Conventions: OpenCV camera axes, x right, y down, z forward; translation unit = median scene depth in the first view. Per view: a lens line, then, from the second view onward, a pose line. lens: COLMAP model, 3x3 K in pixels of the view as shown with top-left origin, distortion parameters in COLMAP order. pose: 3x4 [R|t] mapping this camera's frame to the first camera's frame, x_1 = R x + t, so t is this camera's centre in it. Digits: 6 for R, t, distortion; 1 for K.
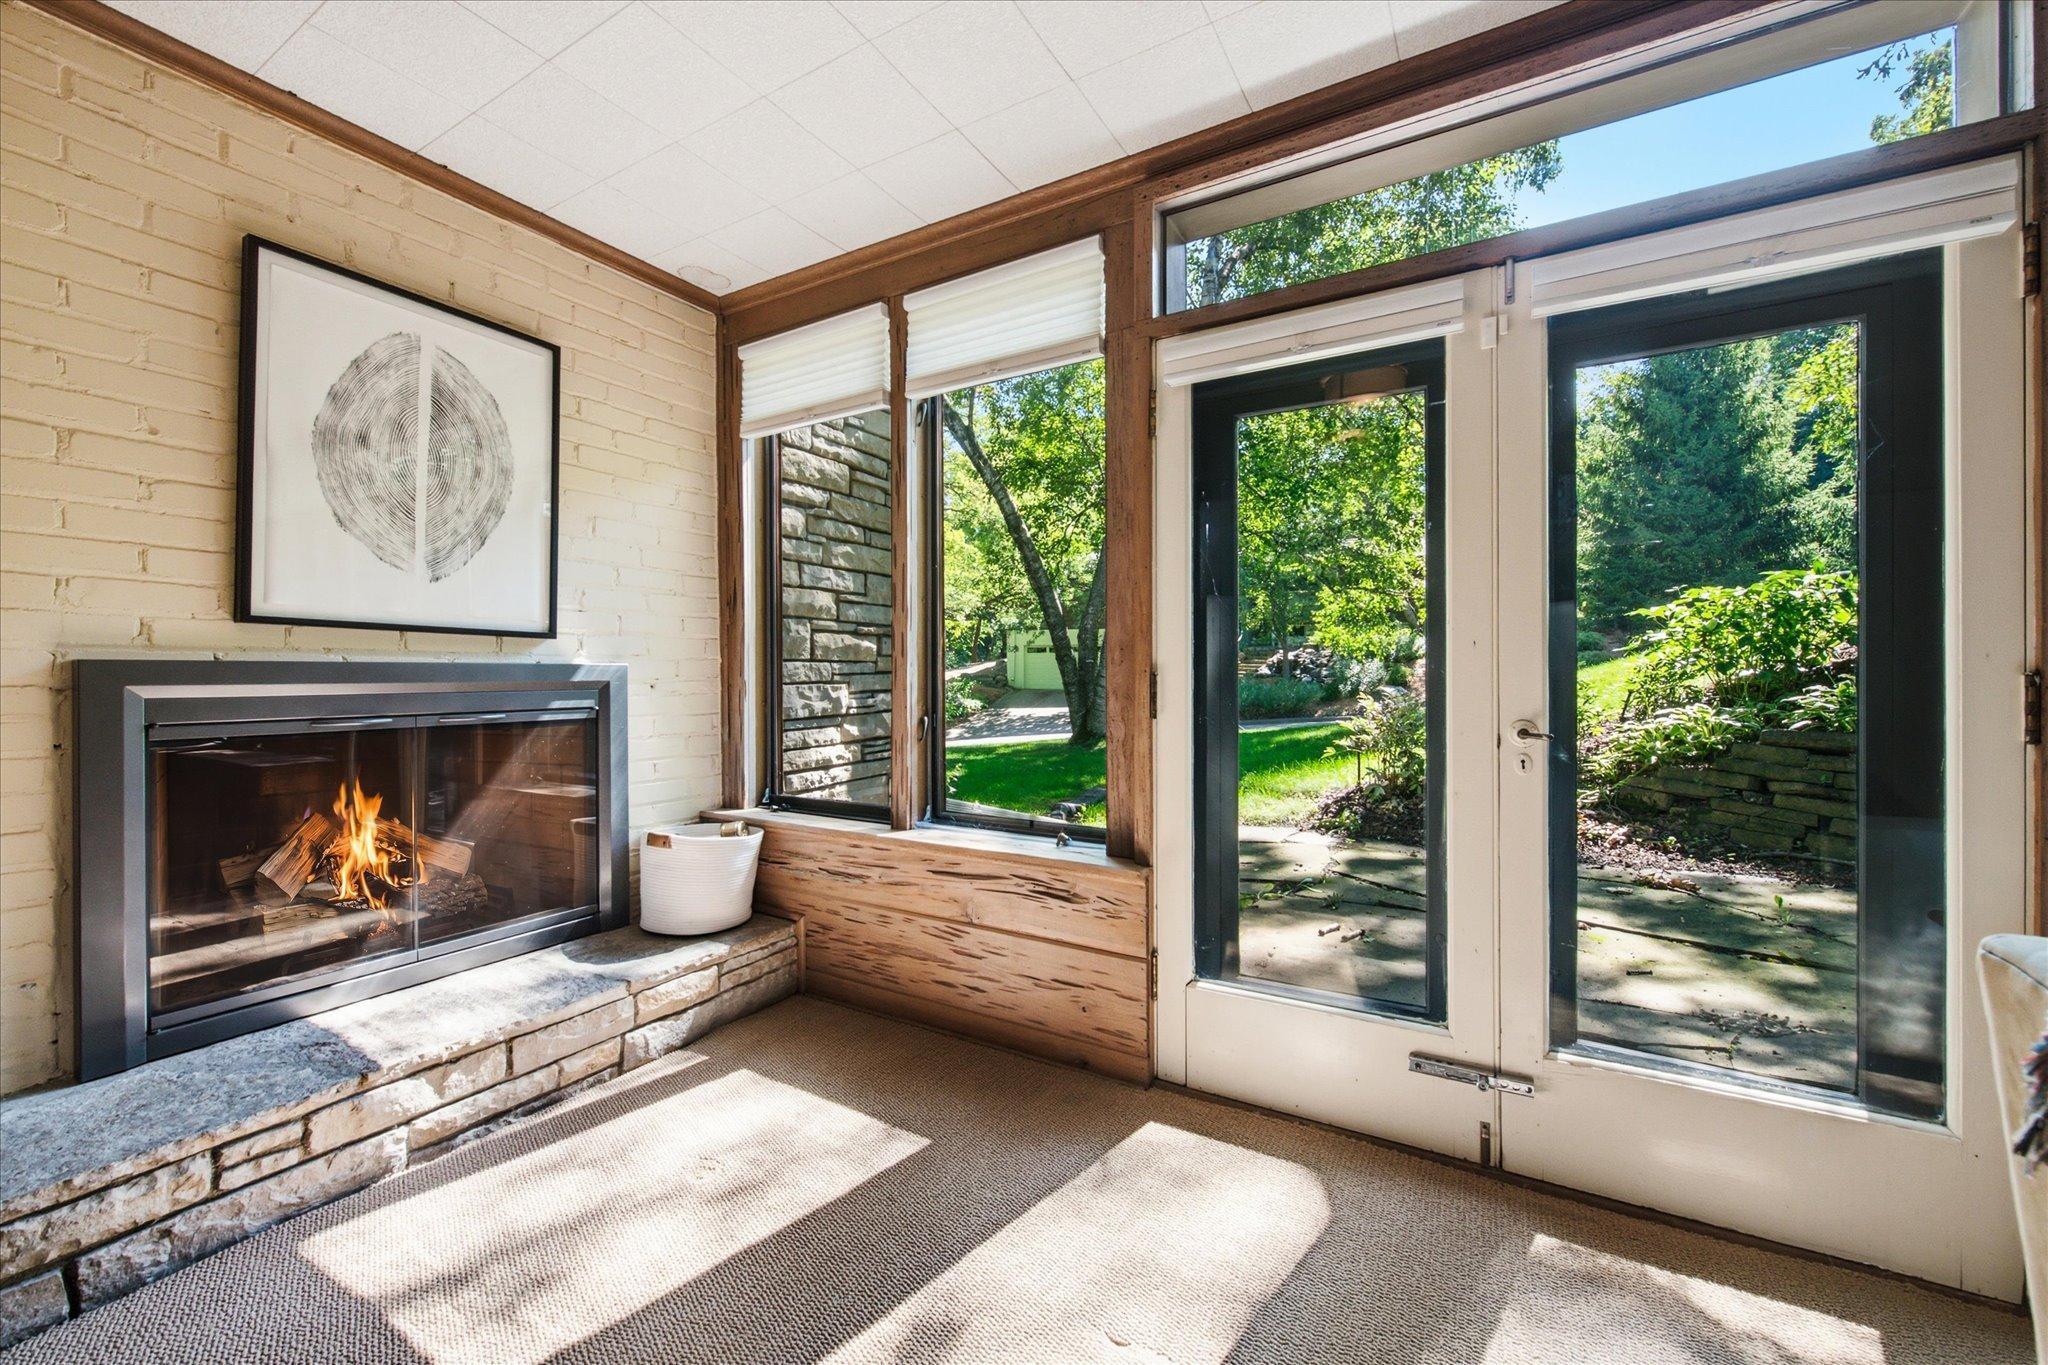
lens RADIAL K [[835.3, 0, 1023.6], [0, 835.3, 686.1], [0, 0, 1]] dist [-0.000453, -0.000128]
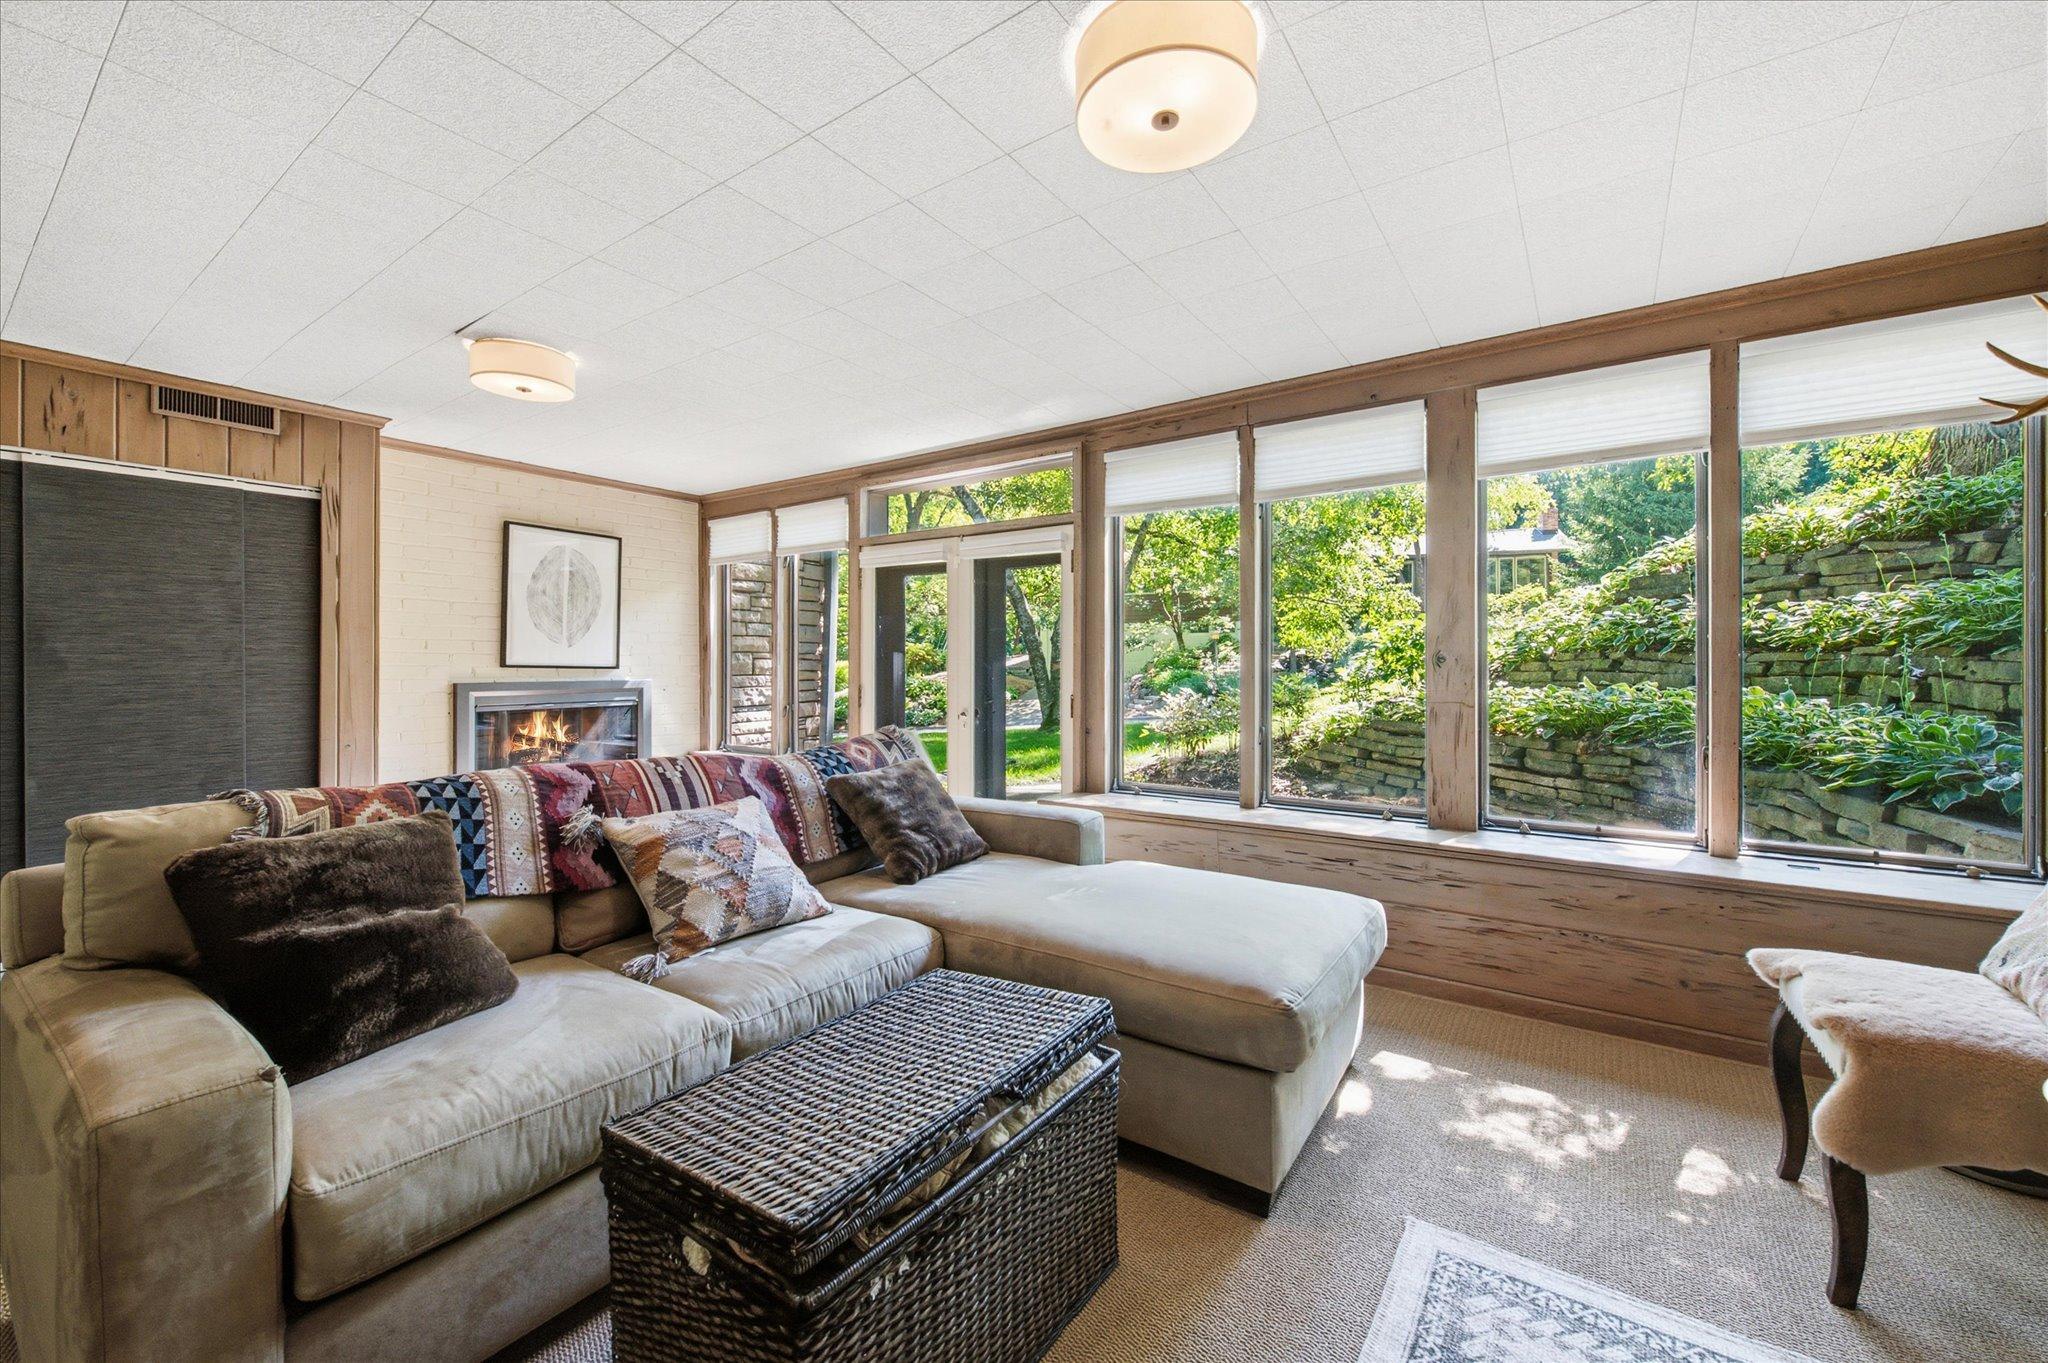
lens RADIAL K [[835.3, 0, 1020.8], [0, 835.3, 671.2], [0, 0, 1]] dist [-0.000453, -0.000128]
pose [[0.996925, 0.006846, -0.078060, 0.574630], [-0.007194, 0.999965, -0.004174, -0.041847], [0.078028, 0.004722, 0.996940, -0.957405]]
